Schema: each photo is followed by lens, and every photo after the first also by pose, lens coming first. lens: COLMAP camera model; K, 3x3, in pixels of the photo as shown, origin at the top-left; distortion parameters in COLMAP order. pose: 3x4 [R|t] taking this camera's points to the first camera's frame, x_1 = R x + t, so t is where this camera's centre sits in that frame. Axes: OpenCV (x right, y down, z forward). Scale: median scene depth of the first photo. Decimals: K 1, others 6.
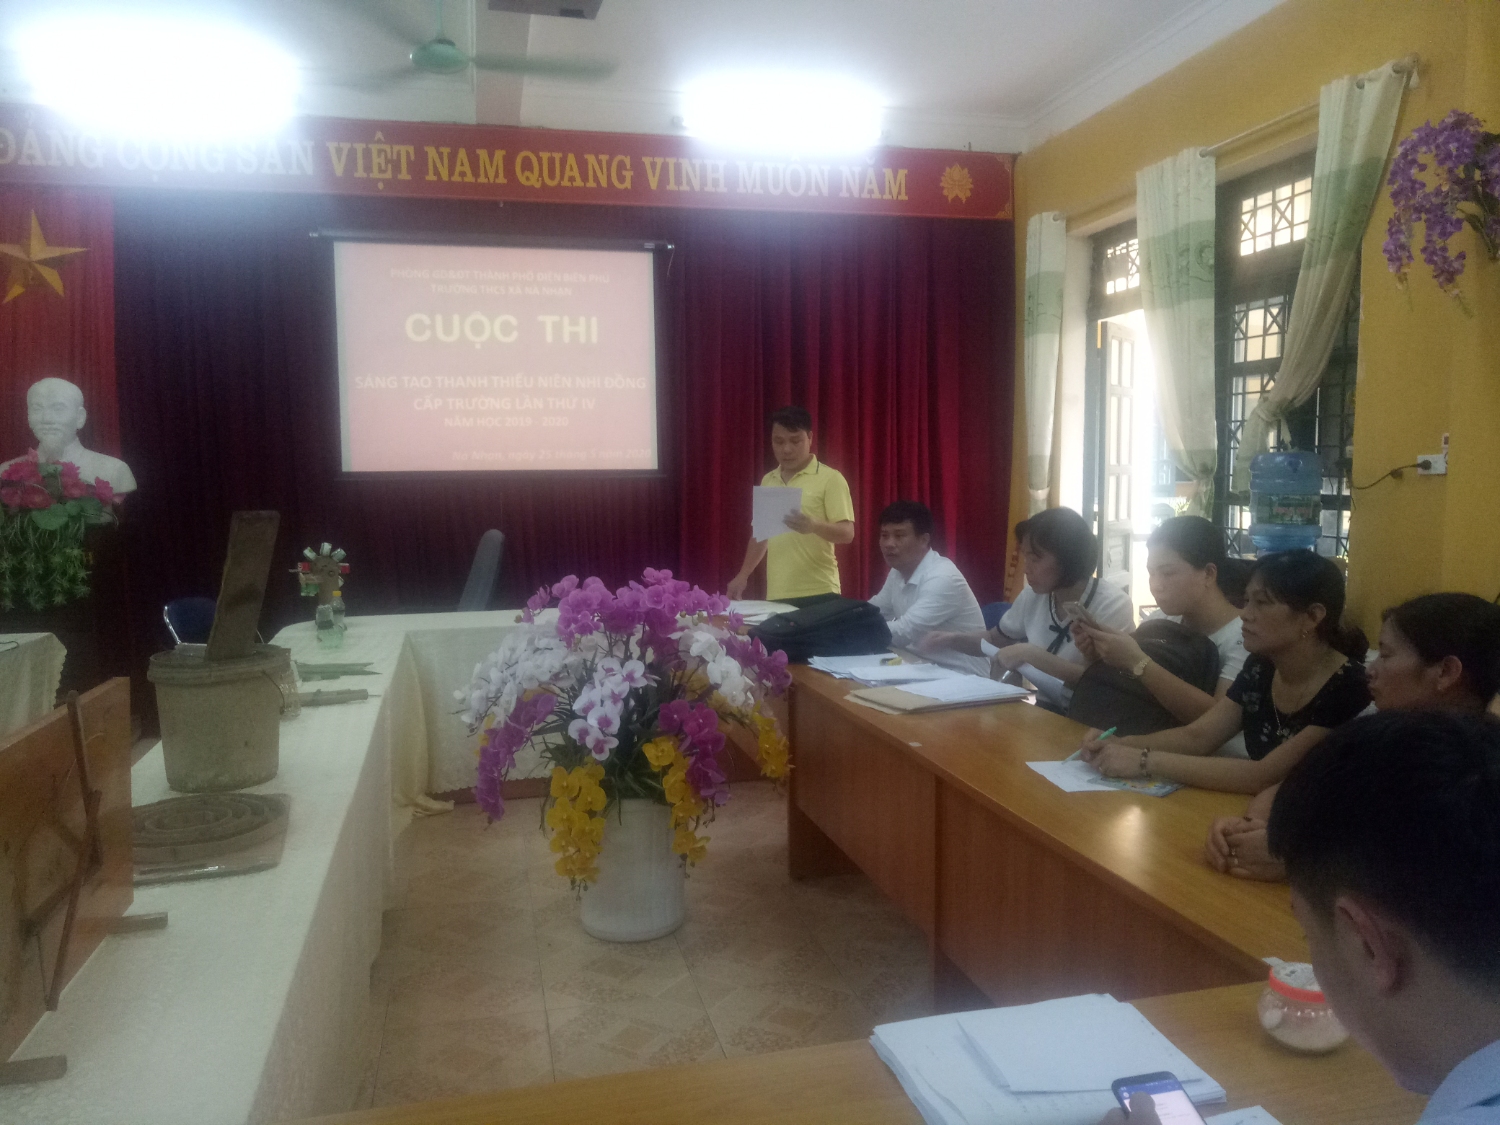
lens RADIAL K [[1205.3, 0, 751.4], [0, 1205.3, 556.8], [0, 0, 1]] dist [0.023217, -0.014046]
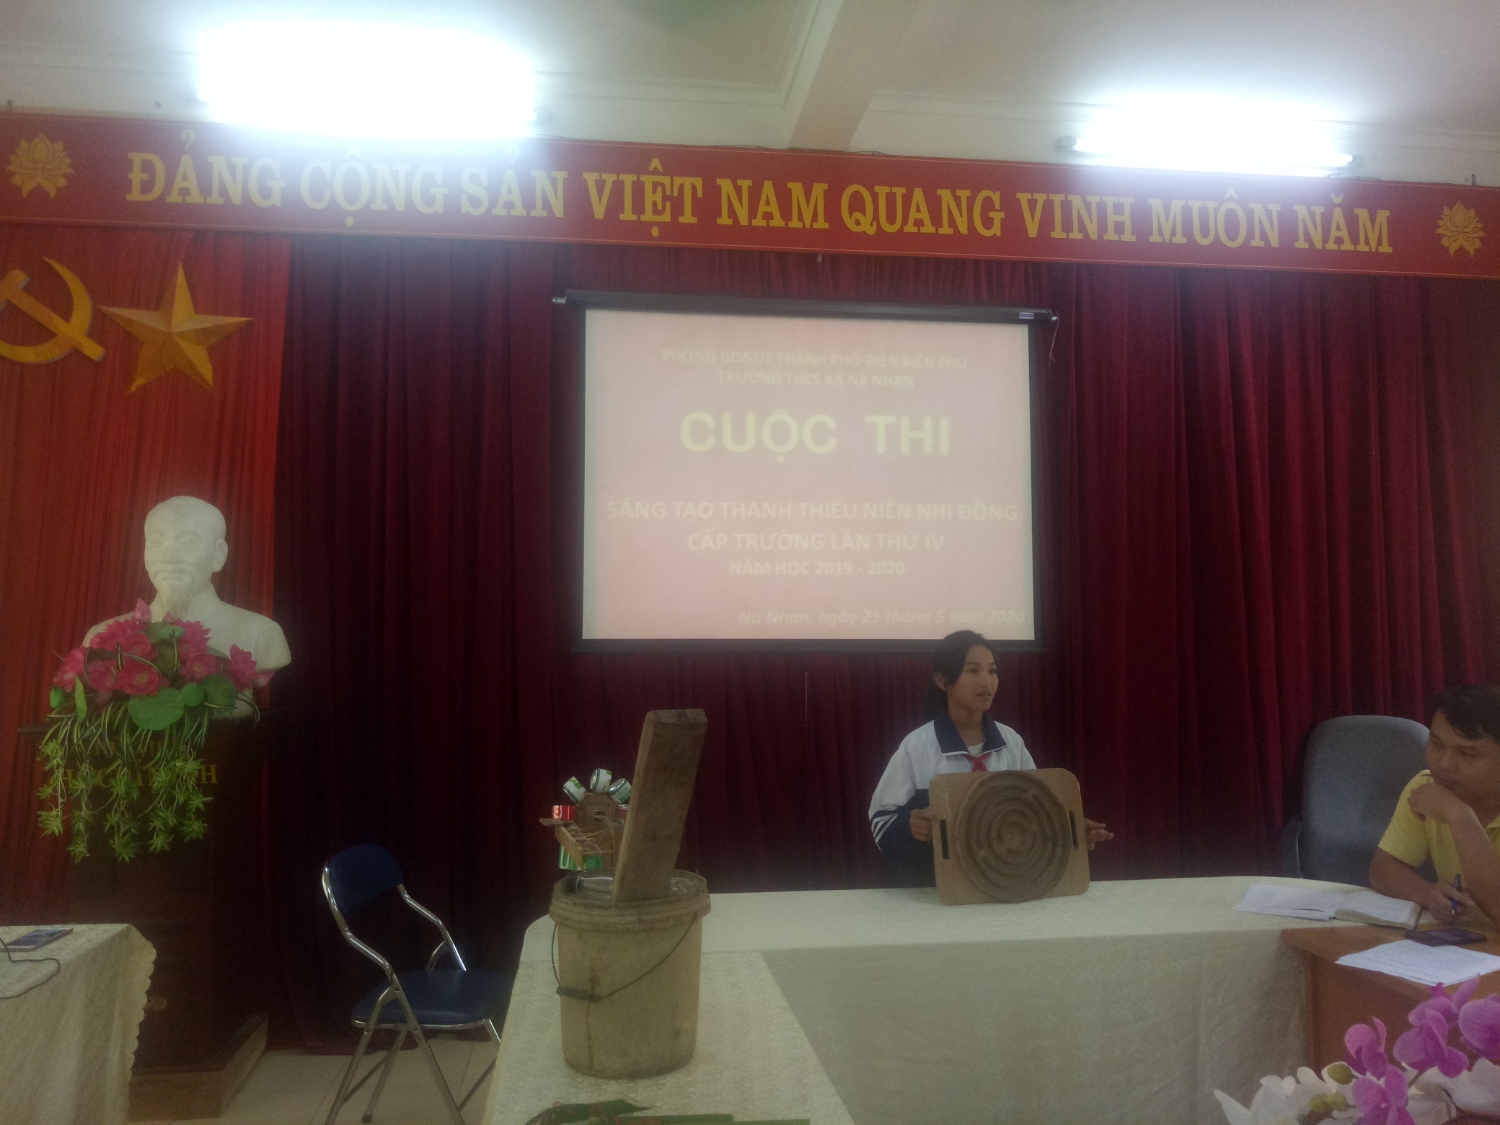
lens RADIAL K [[1160.4, 0, 734.1], [0, 1160.4, 553.9], [0, 0, 1]] dist [0.031331, -0.039738]
pose [[0.994020, 0.004449, -0.109106, -0.183528], [-0.019819, 0.989926, -0.140194, -0.028521], [0.107383, 0.141518, 0.984094, 0.362973]]
